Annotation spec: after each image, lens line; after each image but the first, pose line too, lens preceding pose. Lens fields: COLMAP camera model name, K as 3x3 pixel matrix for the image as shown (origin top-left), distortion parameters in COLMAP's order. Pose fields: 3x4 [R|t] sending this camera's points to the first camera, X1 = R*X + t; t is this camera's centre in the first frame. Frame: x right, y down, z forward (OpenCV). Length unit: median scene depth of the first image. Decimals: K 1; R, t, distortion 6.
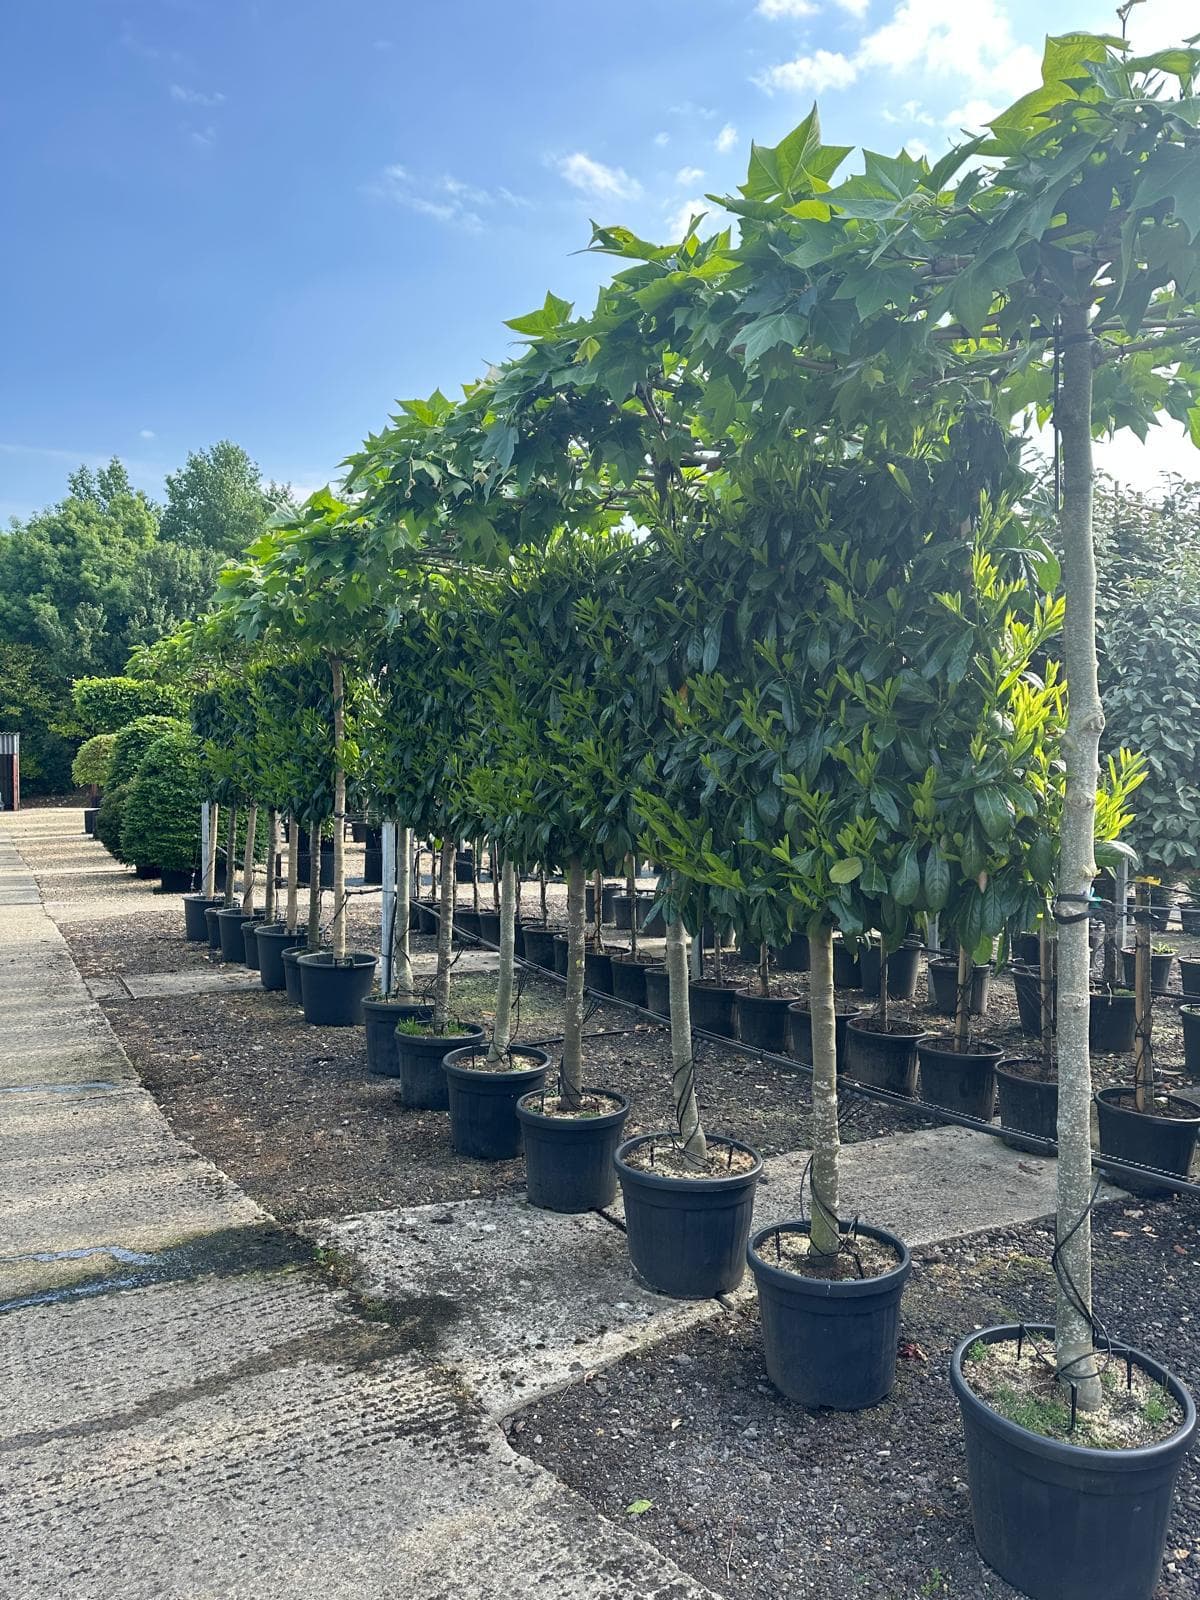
lens RADIAL K [[1256.3, 0, 600.0], [0, 1256.3, 800.0], [0, 0, 1]] dist [-0.049663, 0.007169]
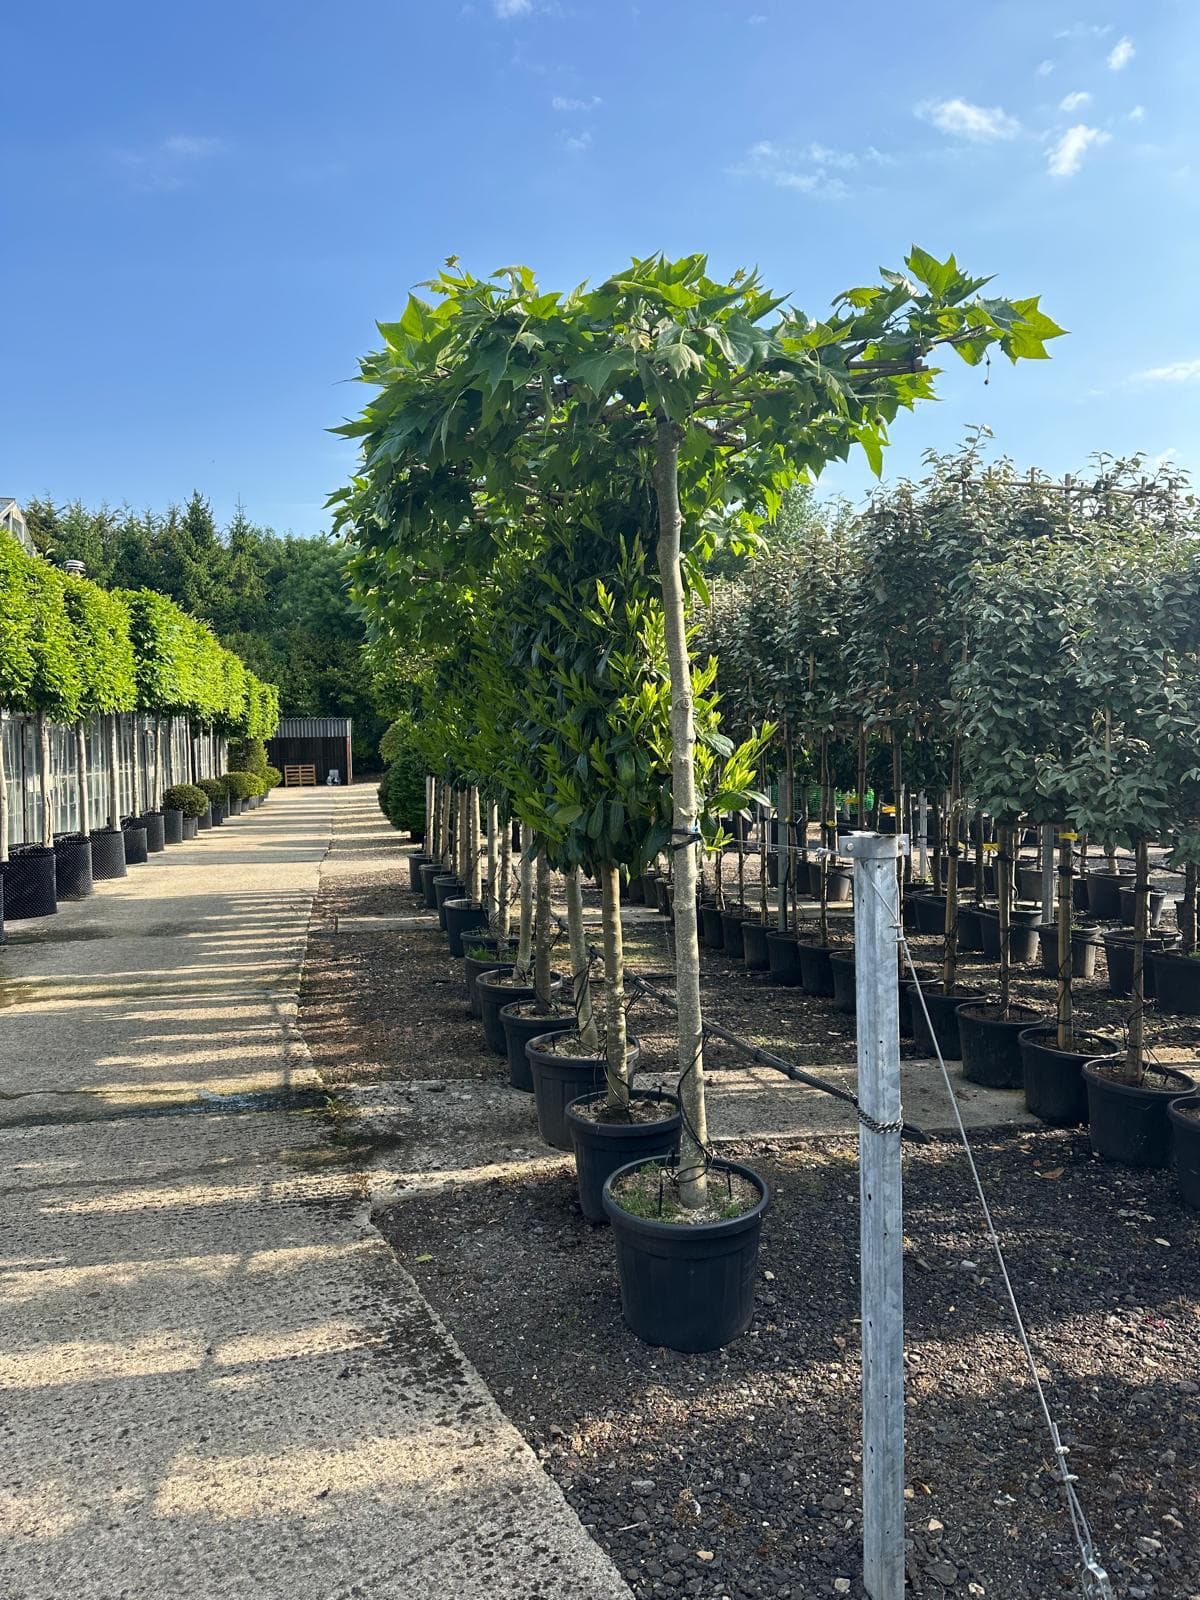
lens RADIAL K [[1256.3, 0, 600.0], [0, 1256.3, 800.0], [0, 0, 1]] dist [-0.049663, 0.007169]
pose [[0.958314, -0.003798, -0.285692, 0.431126], [0.009501, 0.999782, 0.018578, 0.011182], [0.285559, -0.020518, 0.958141, -0.208406]]
